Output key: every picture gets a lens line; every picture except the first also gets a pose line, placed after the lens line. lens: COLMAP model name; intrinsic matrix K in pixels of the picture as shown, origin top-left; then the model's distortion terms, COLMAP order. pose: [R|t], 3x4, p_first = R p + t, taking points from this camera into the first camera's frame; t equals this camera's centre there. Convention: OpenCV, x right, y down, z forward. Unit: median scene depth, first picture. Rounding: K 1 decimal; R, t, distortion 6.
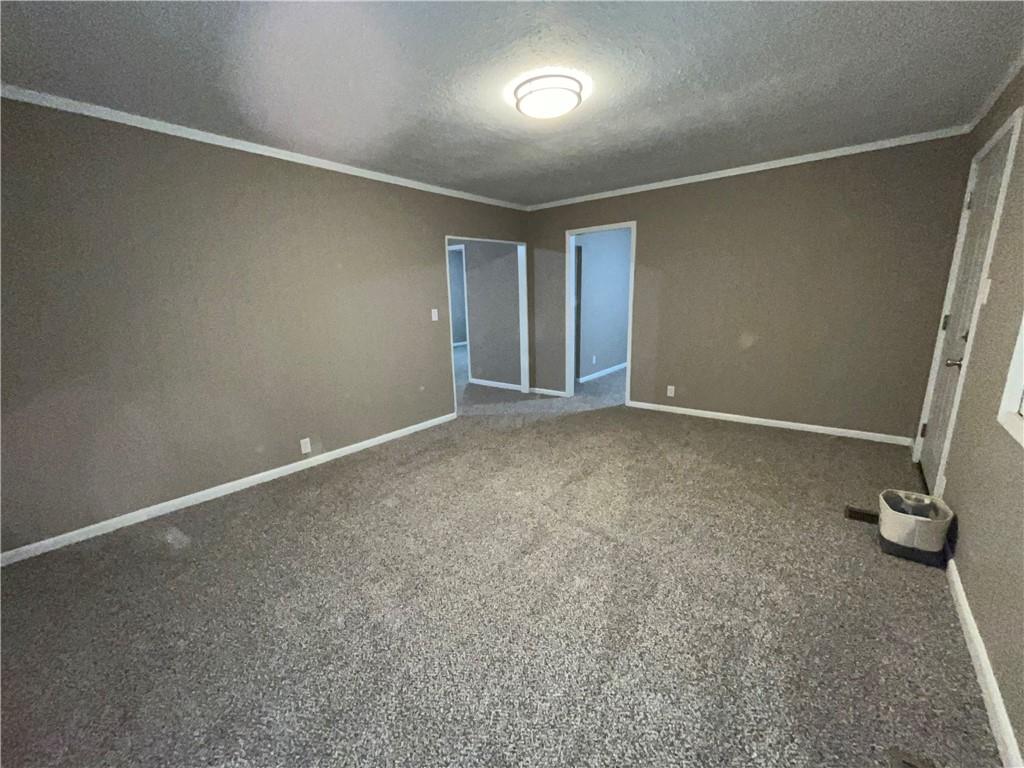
lens RADIAL K [[414.2, 0, 509.3], [0, 414.2, 383.9], [0, 0, 1]] dist [-0.001622, -0.000304]
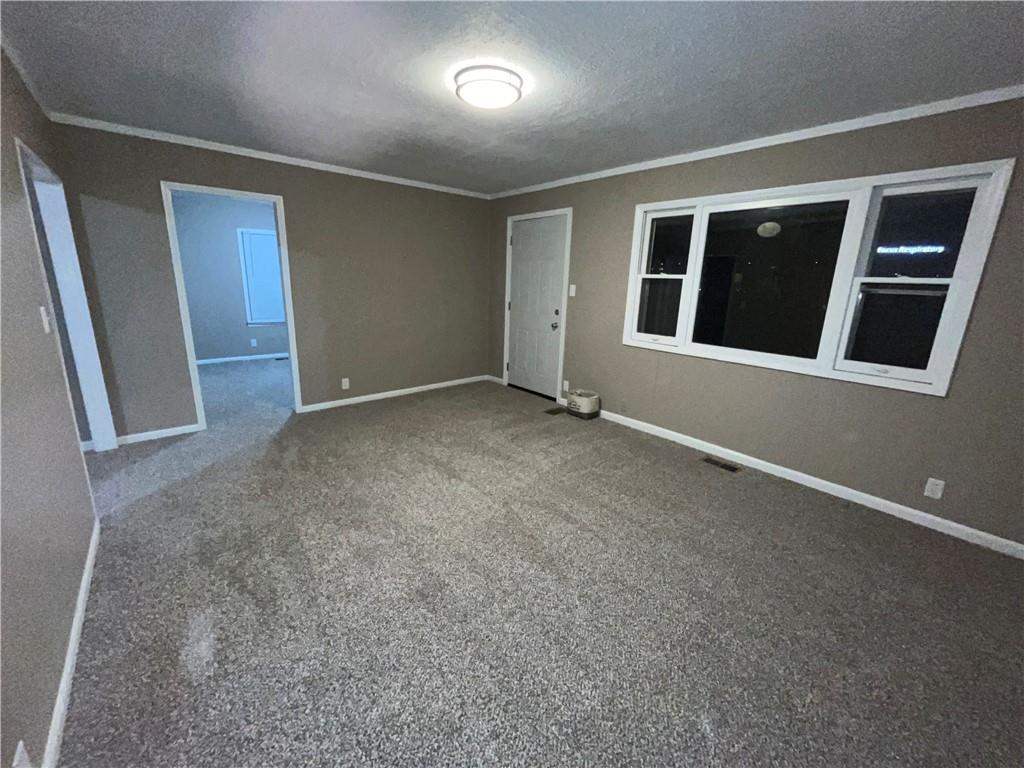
lens RADIAL K [[414.2, 0, 509.3], [0, 414.2, 383.9], [0, 0, 1]] dist [-0.001622, -0.000304]
pose [[0.180903, -0.202920, 0.962340, -0.643240], [0.179564, 0.968852, 0.170539, -0.105940], [-0.966970, 0.141950, 0.211705, 0.545026]]
